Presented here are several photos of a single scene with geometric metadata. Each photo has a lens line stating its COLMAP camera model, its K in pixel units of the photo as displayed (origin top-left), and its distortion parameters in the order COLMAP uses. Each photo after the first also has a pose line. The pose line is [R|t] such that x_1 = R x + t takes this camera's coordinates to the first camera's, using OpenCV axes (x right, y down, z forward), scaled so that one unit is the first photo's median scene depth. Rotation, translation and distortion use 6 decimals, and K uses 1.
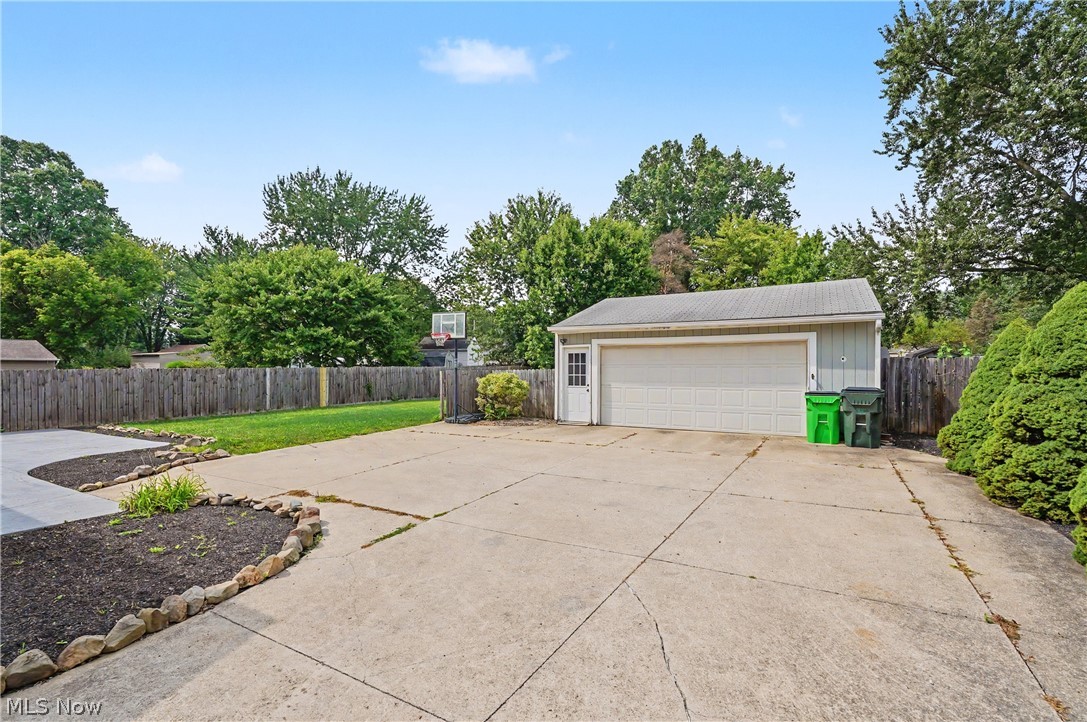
lens RADIAL K [[488.9, 0, 546.4], [0, 488.9, 368.1], [0, 0, 1]] dist [-0.009553, 0.000385]
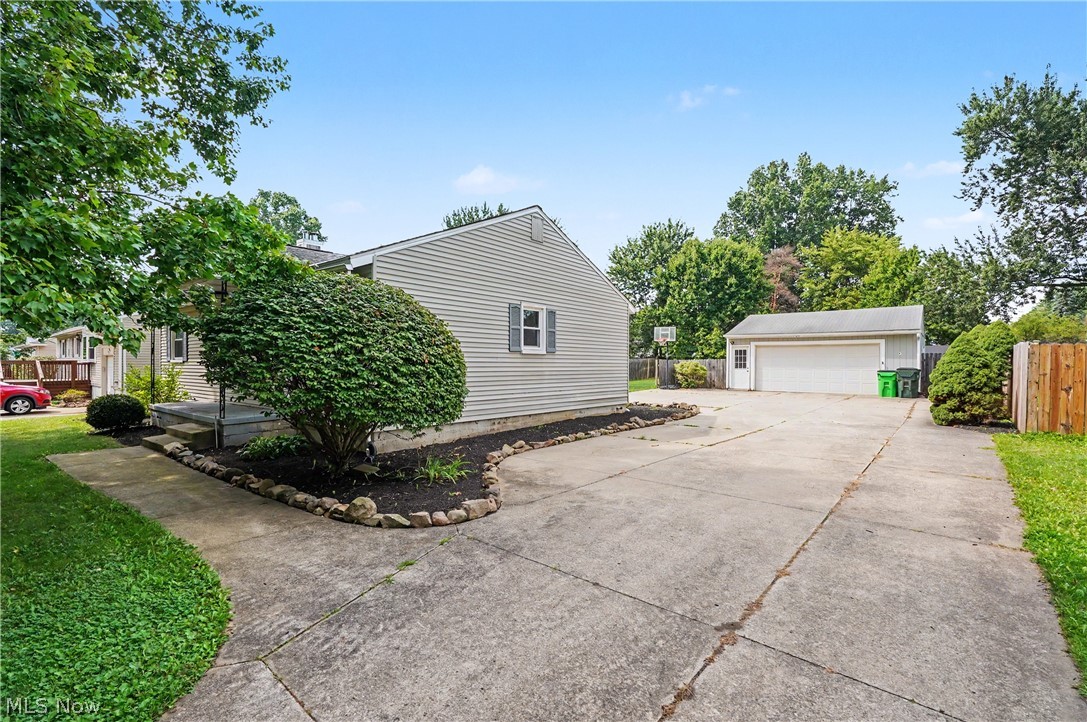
lens RADIAL K [[488.9, 0, 546.3], [0, 488.9, 363.4], [0, 0, 1]] dist [-0.009553, 0.000385]
pose [[0.985516, 0.005637, -0.169488, -0.136325], [-0.005089, 0.999980, 0.003672, 0.006388], [0.169505, -0.002757, 0.985525, -0.351230]]
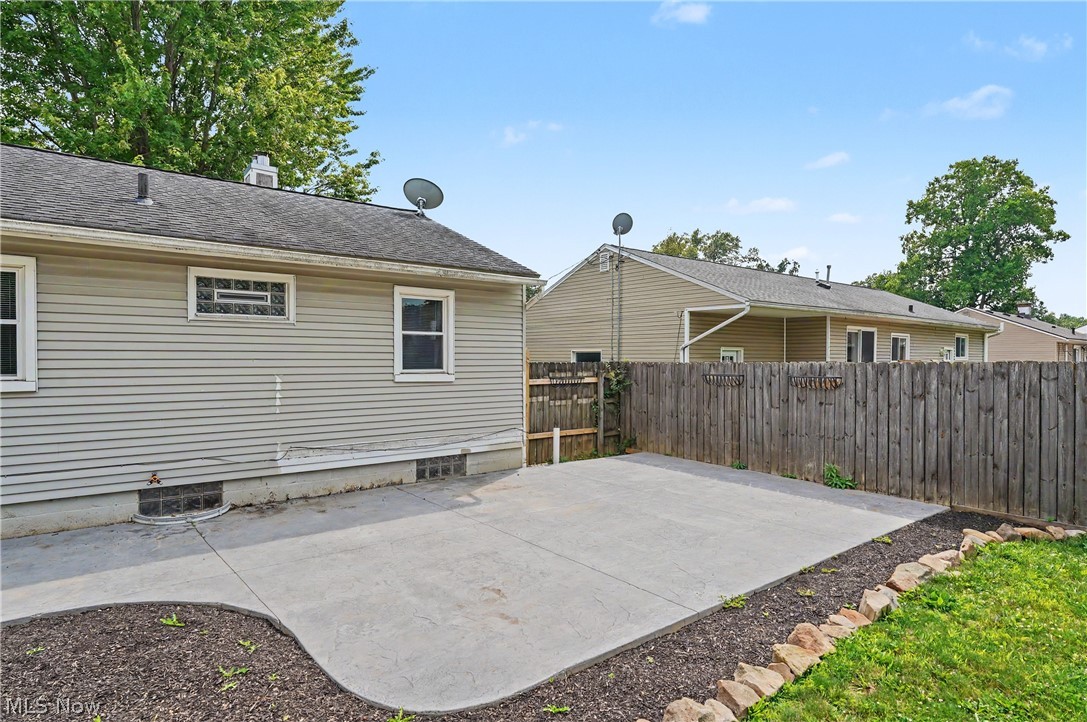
lens RADIAL K [[581.4, 0, 546.8], [0, 581.4, 362.8], [0, 0, 1]] dist [0.004403, -0.000579]
pose [[-0.384206, 0.011206, -0.923179, -0.431070], [0.001078, 0.999931, 0.011689, -0.003027], [0.923247, 0.003496, -0.384192, 0.889404]]
